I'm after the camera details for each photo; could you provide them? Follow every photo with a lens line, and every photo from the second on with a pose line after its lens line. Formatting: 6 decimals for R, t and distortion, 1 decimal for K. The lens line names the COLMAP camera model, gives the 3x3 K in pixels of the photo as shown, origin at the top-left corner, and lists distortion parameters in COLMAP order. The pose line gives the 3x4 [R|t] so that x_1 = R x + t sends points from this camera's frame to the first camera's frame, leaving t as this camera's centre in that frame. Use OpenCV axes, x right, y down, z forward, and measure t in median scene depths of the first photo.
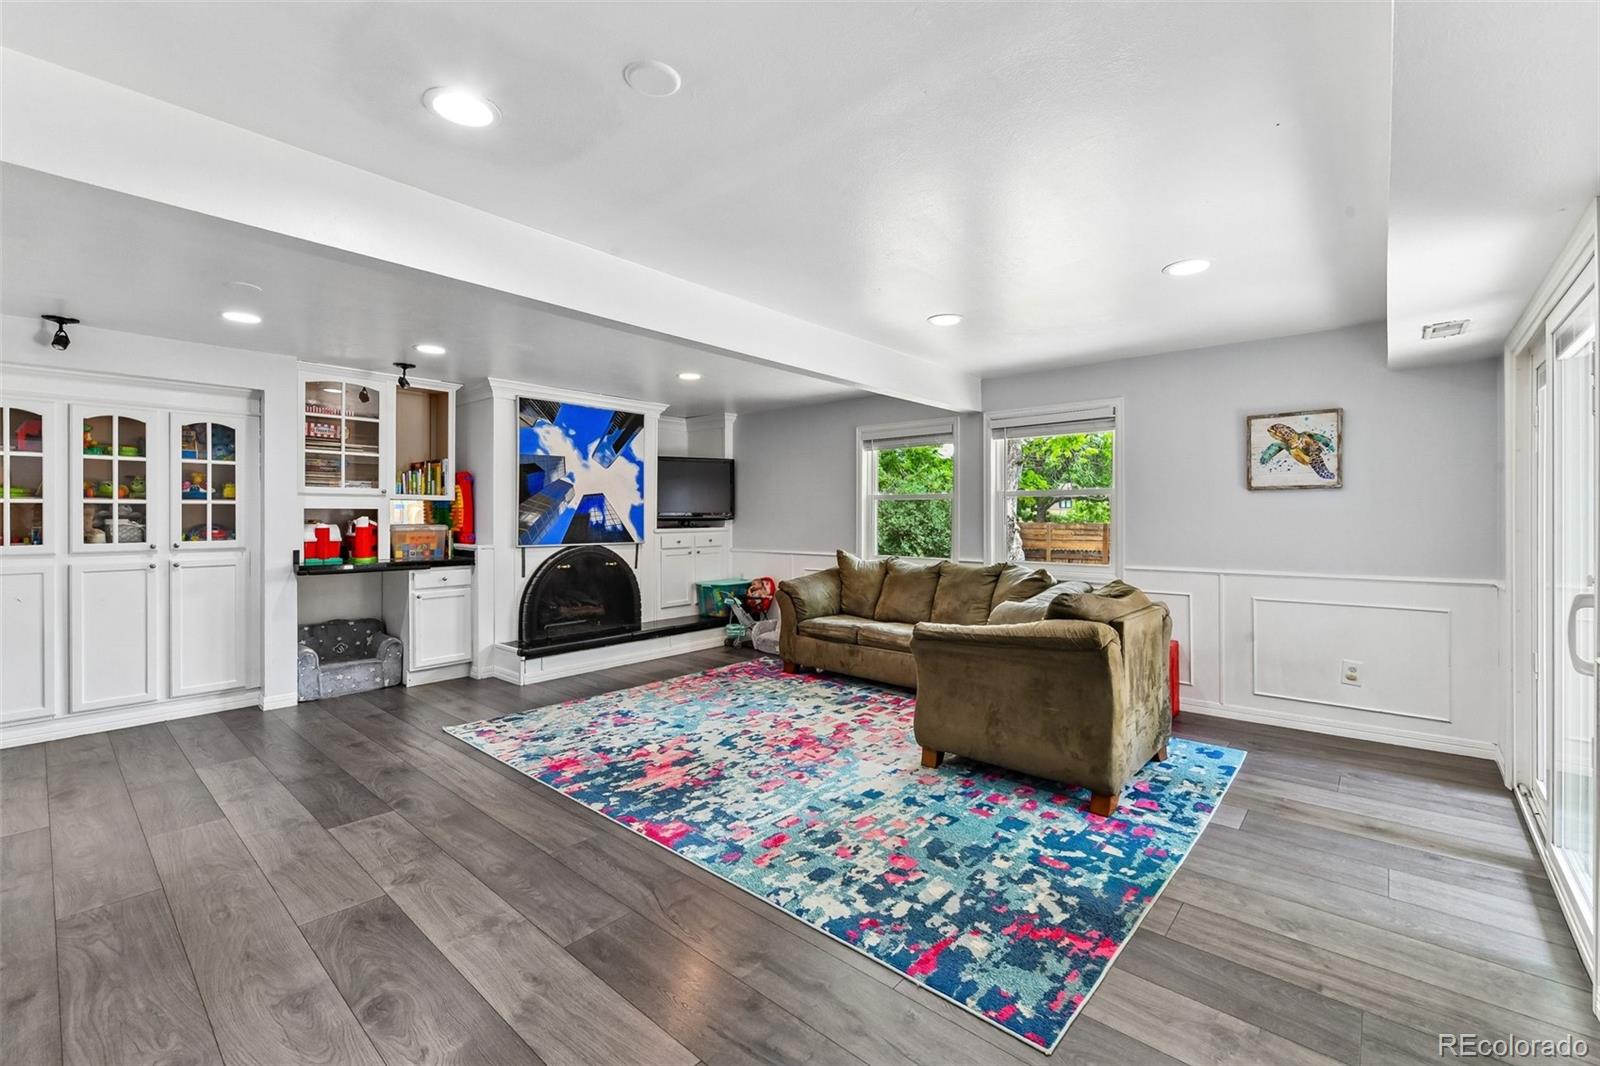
lens RADIAL K [[665.0, 0, 803.2], [0, 665.0, 526.8], [0, 0, 1]] dist [0.001442, -0.000823]
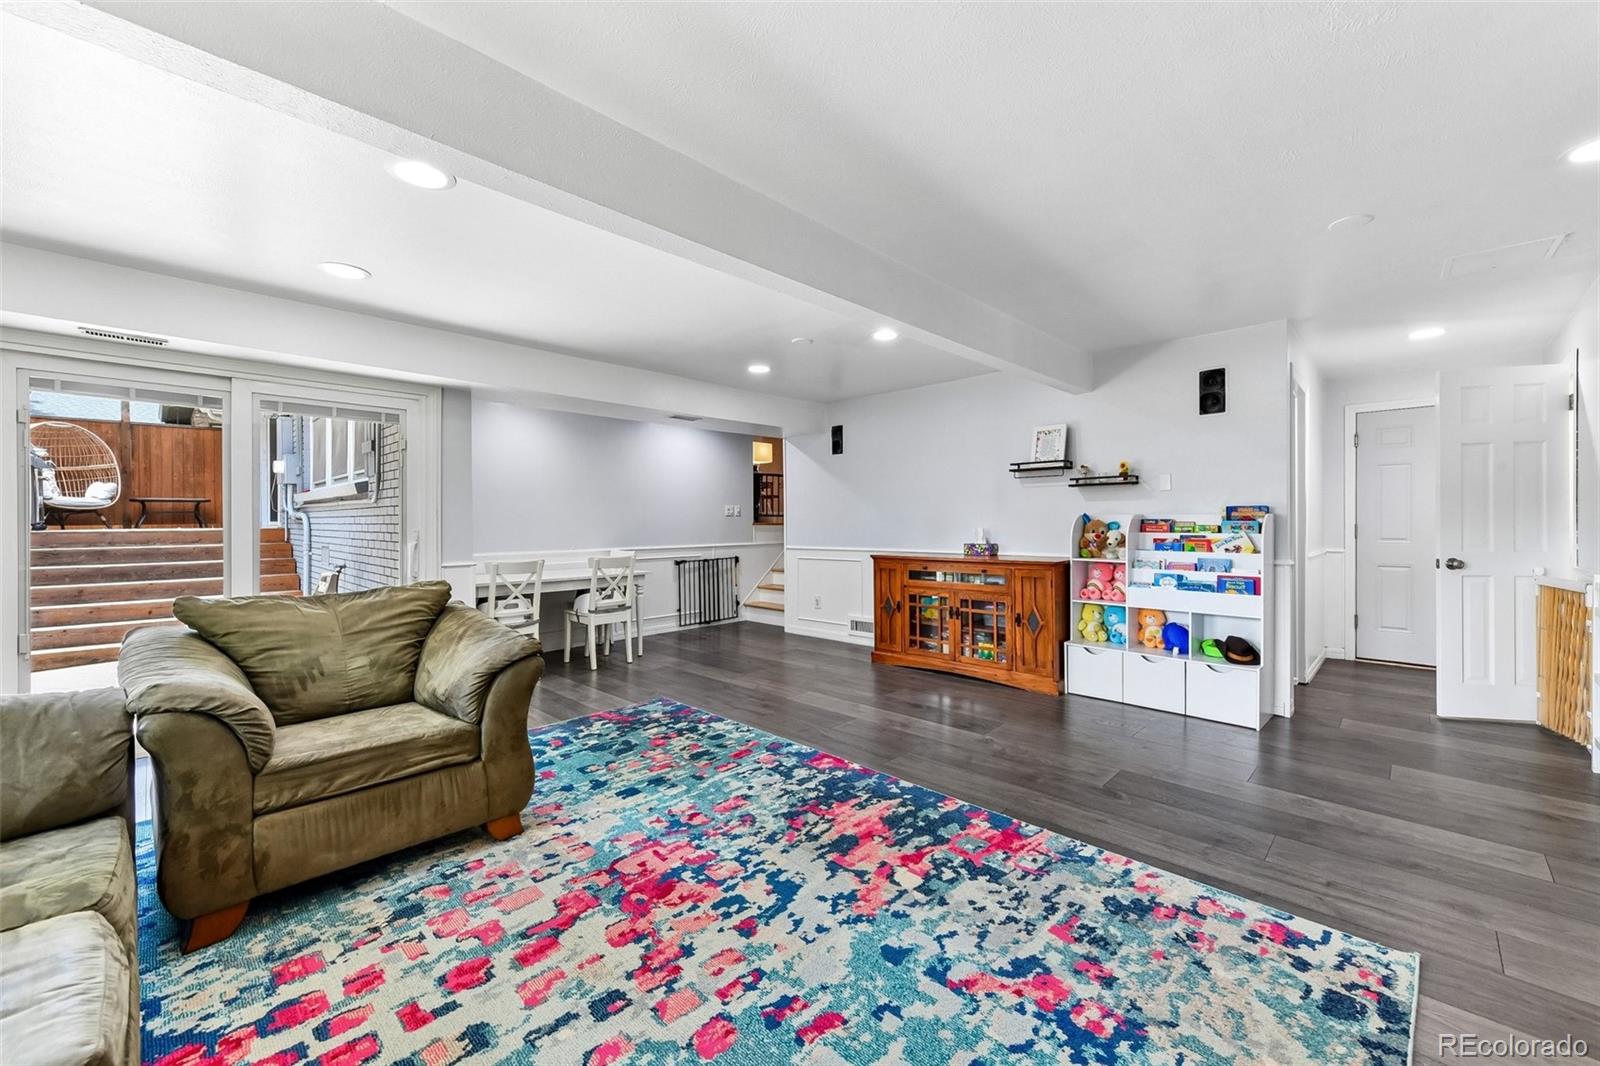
lens RADIAL K [[634.0, 0, 807.8], [0, 634.0, 528.3], [0, 0, 1]] dist [0.002854, -0.000302]
pose [[-0.998620, 0.006221, 0.052155, -0.165390], [0.007572, 0.999640, 0.025757, -0.000176], [-0.051976, 0.026116, -0.998307, 1.536940]]
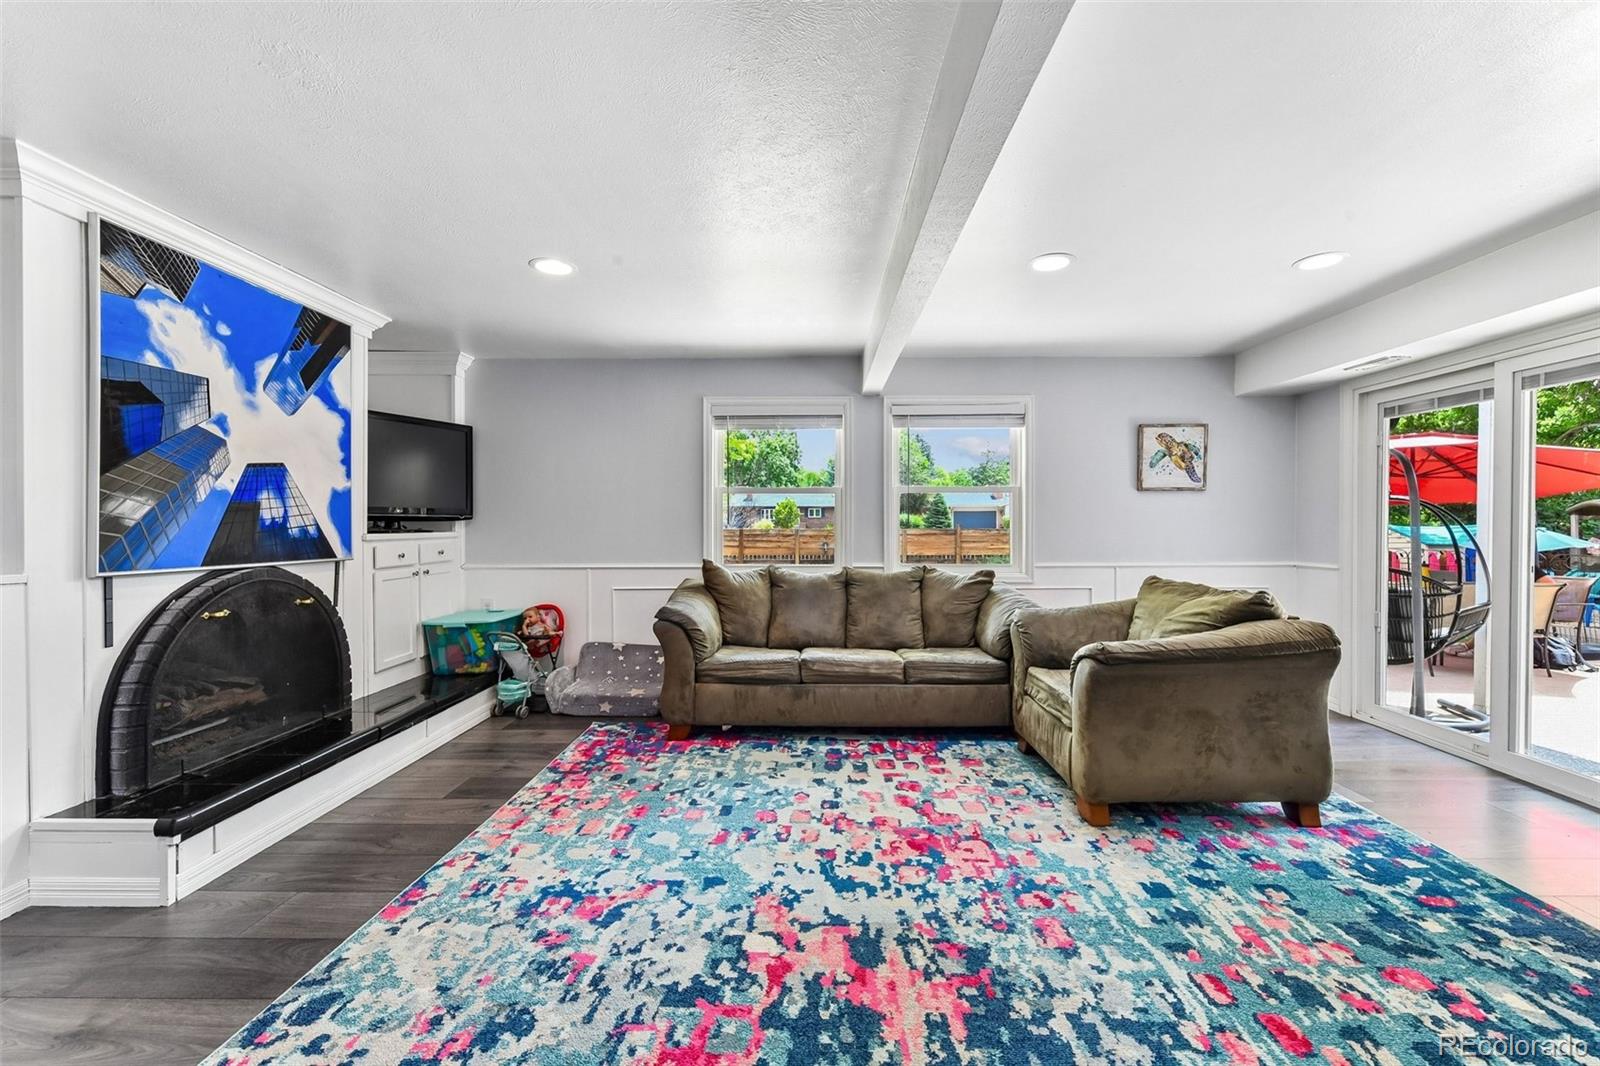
lens RADIAL K [[657.4, 0, 808.9], [0, 657.4, 538.8], [0, 0, 1]] dist [-0.001279, -0.000949]
pose [[0.761550, -0.013385, 0.647968, -0.514928], [0.010893, 0.999910, 0.007853, 0.011993], [-0.648015, 0.001079, 0.761627, 0.573380]]
